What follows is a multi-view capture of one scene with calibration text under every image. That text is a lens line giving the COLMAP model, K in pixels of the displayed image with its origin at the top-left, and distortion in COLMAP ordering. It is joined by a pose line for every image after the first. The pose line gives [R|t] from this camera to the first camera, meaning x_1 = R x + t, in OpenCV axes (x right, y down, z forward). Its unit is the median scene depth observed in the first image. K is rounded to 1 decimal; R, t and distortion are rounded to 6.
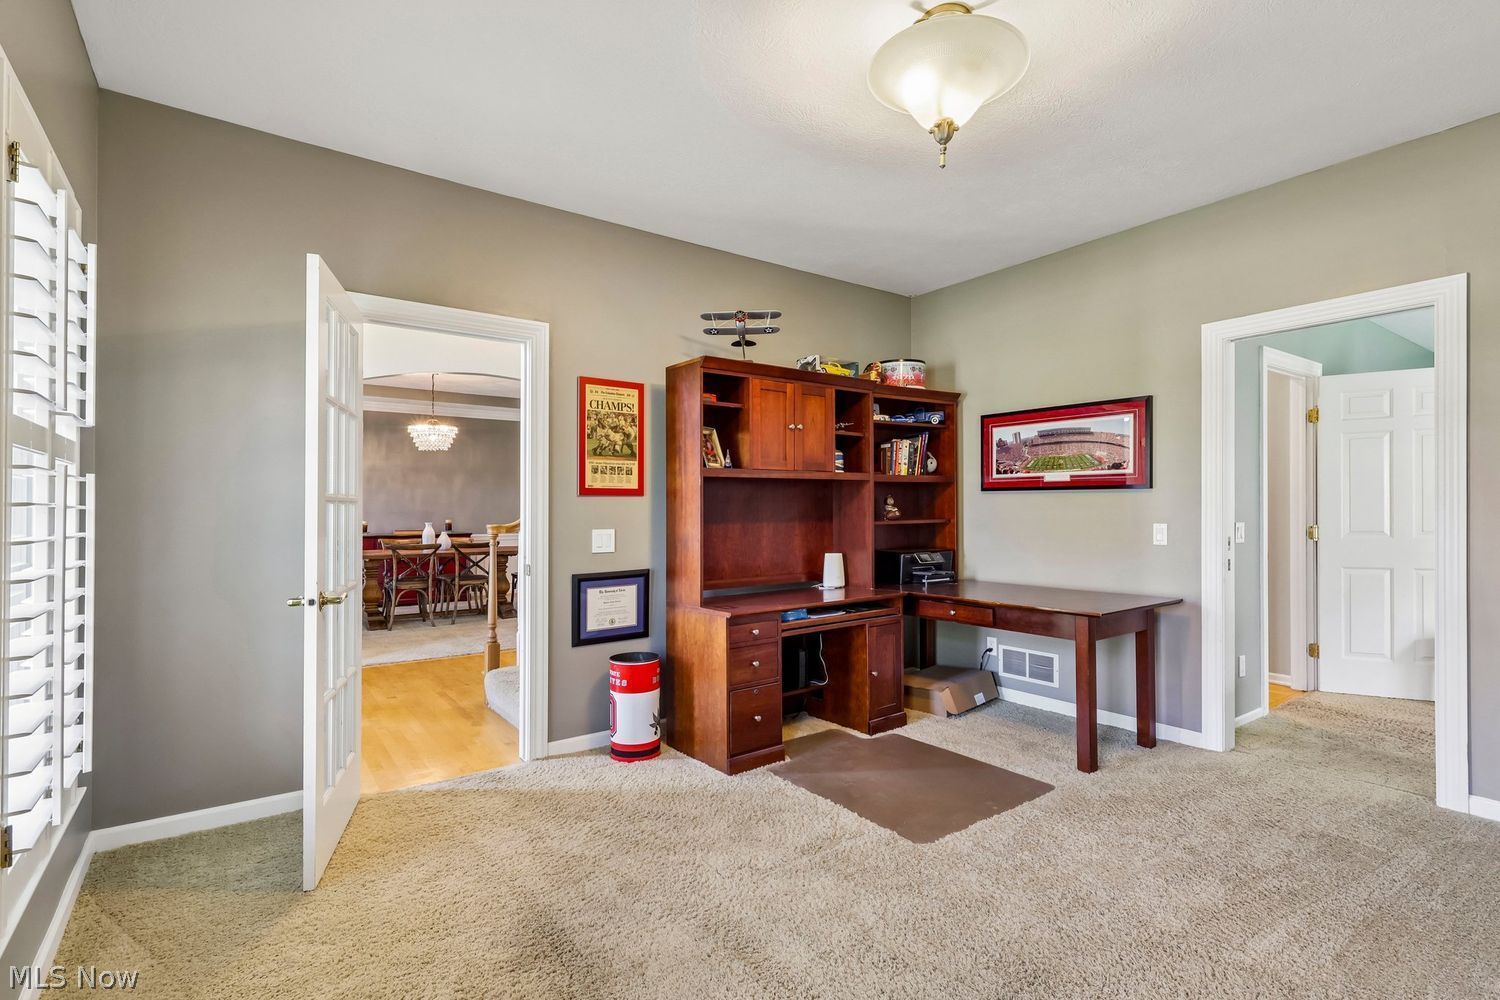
lens RADIAL K [[706.3, 0, 742.9], [0, 706.3, 503.4], [0, 0, 1]] dist [0.002488, -0.000733]
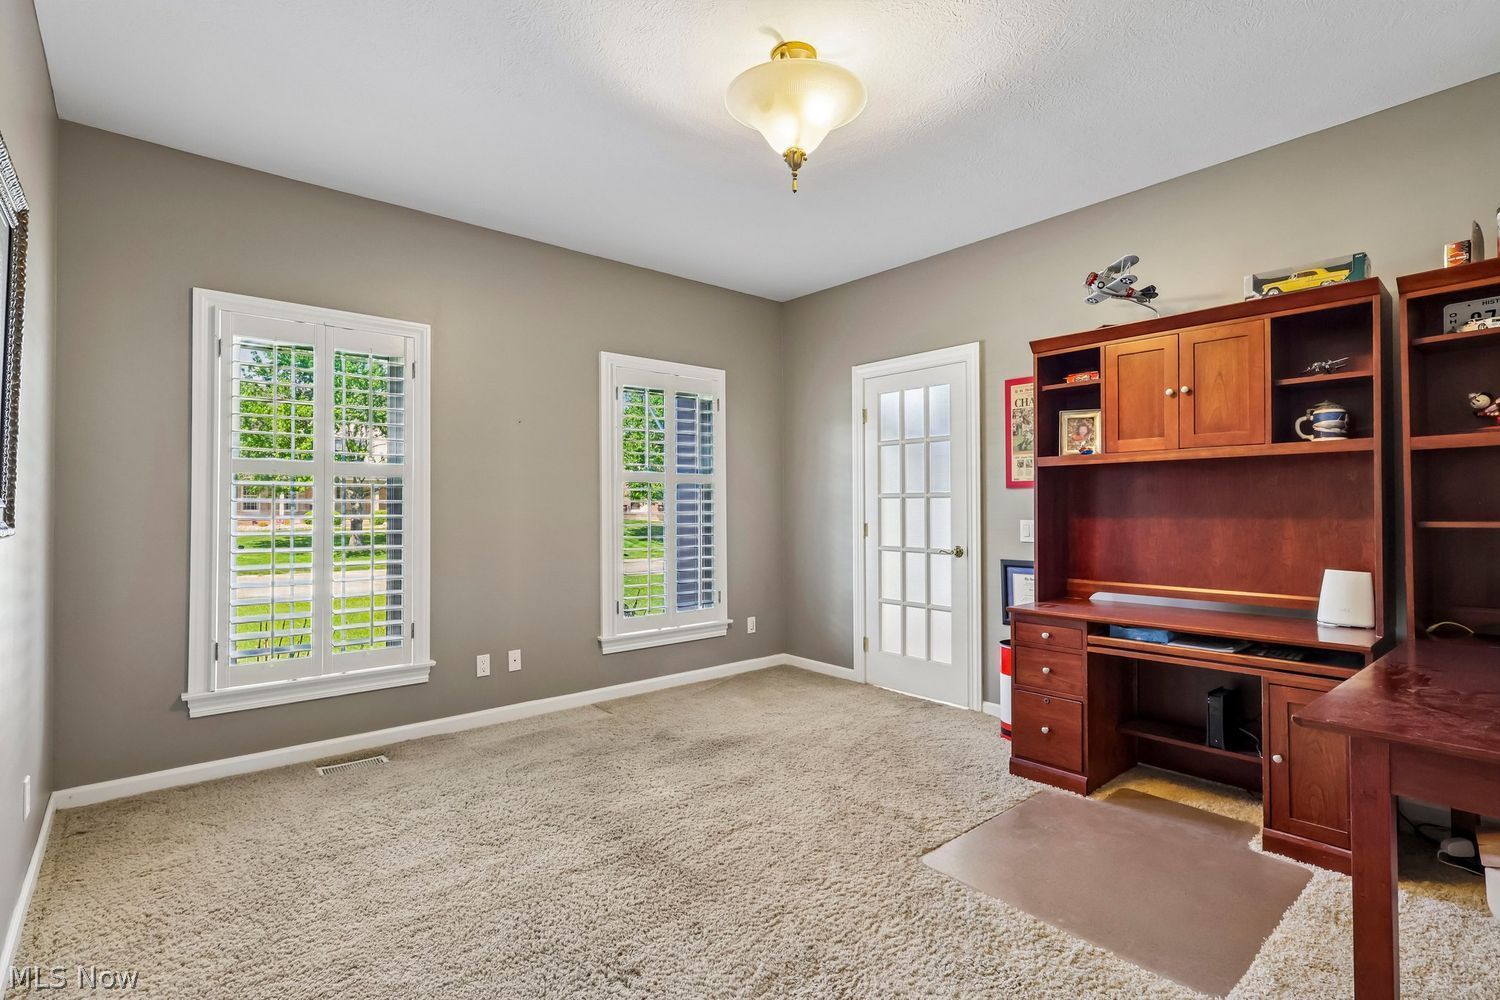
lens RADIAL K [[706.3, 0, 742.5], [0, 706.3, 497.7], [0, 0, 1]] dist [0.002488, -0.000733]
pose [[0.073541, -0.005505, -0.997277, 0.831195], [0.010743, 0.999931, -0.004727, 0.003996], [0.997234, -0.010366, 0.073595, 0.503852]]
